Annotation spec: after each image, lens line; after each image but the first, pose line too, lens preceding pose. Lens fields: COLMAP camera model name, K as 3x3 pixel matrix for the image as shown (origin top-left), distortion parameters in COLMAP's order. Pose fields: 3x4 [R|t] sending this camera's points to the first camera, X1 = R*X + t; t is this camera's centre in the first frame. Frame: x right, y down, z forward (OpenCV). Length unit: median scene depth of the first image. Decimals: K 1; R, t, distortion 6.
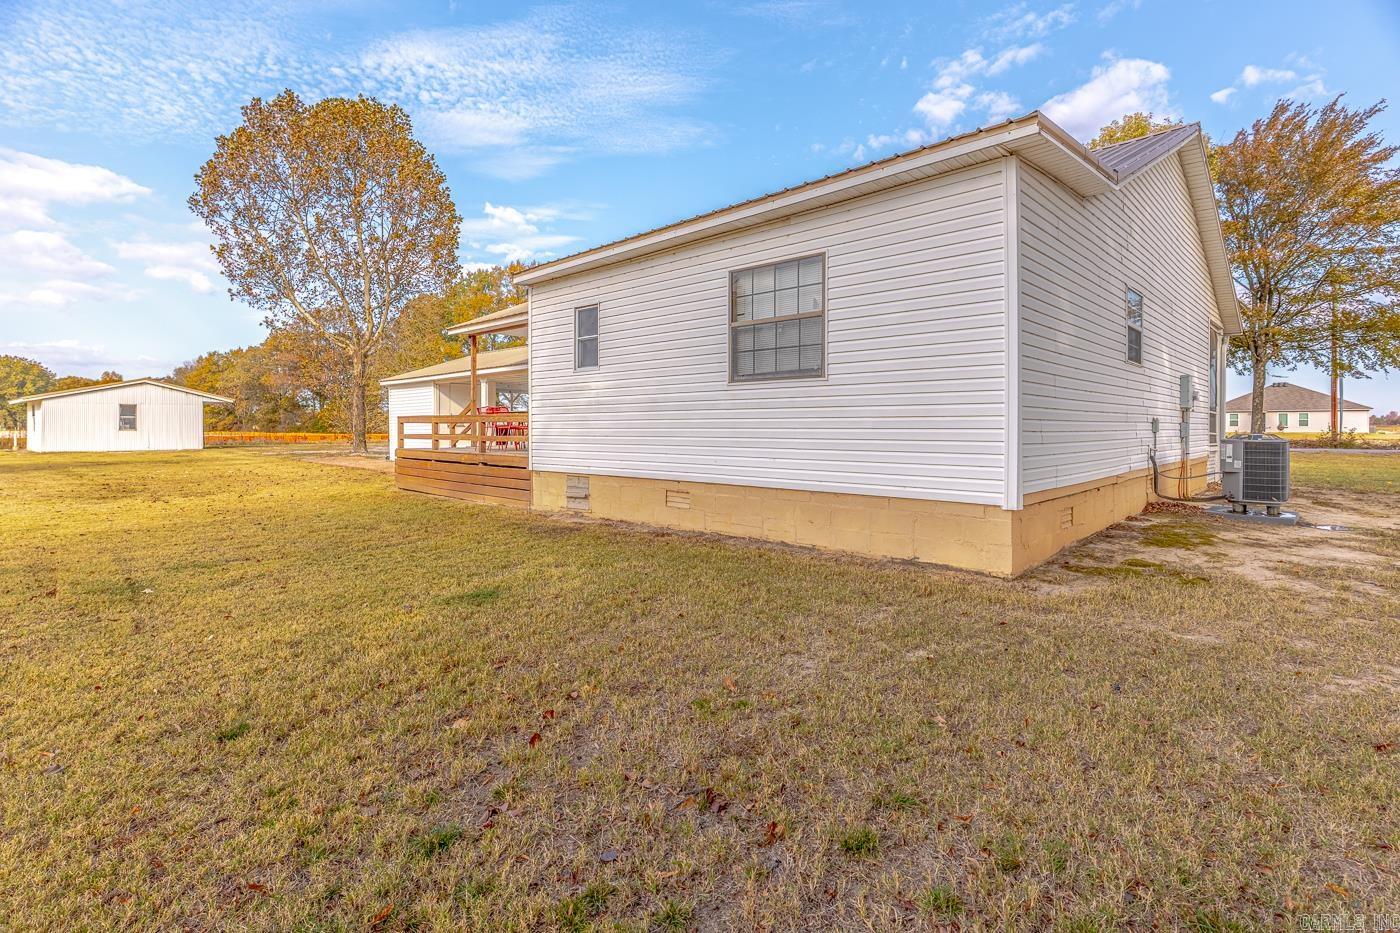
lens RADIAL K [[675.8, 0, 724.3], [0, 675.8, 424.1], [0, 0, 1]] dist [0.003190, 0.000275]
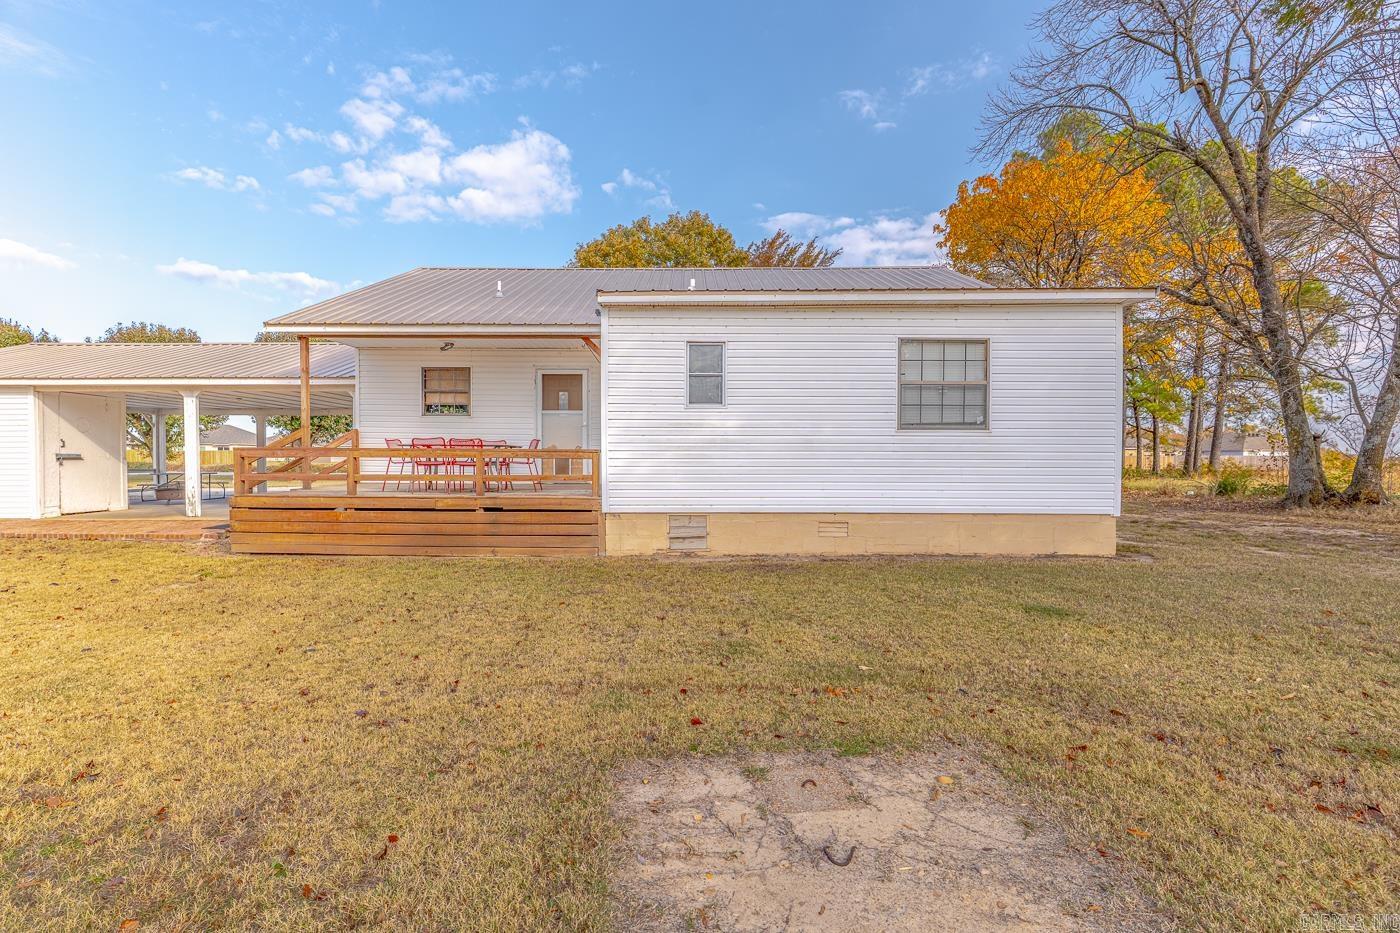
lens RADIAL K [[675.8, 0, 692.1], [0, 675.8, 470.8], [0, 0, 1]] dist [0.003190, 0.000275]
pose [[0.738923, -0.007918, 0.673743, -1.018048], [-0.006738, 0.999794, 0.019140, -0.007193], [-0.673756, -0.018682, 0.738718, 0.324540]]
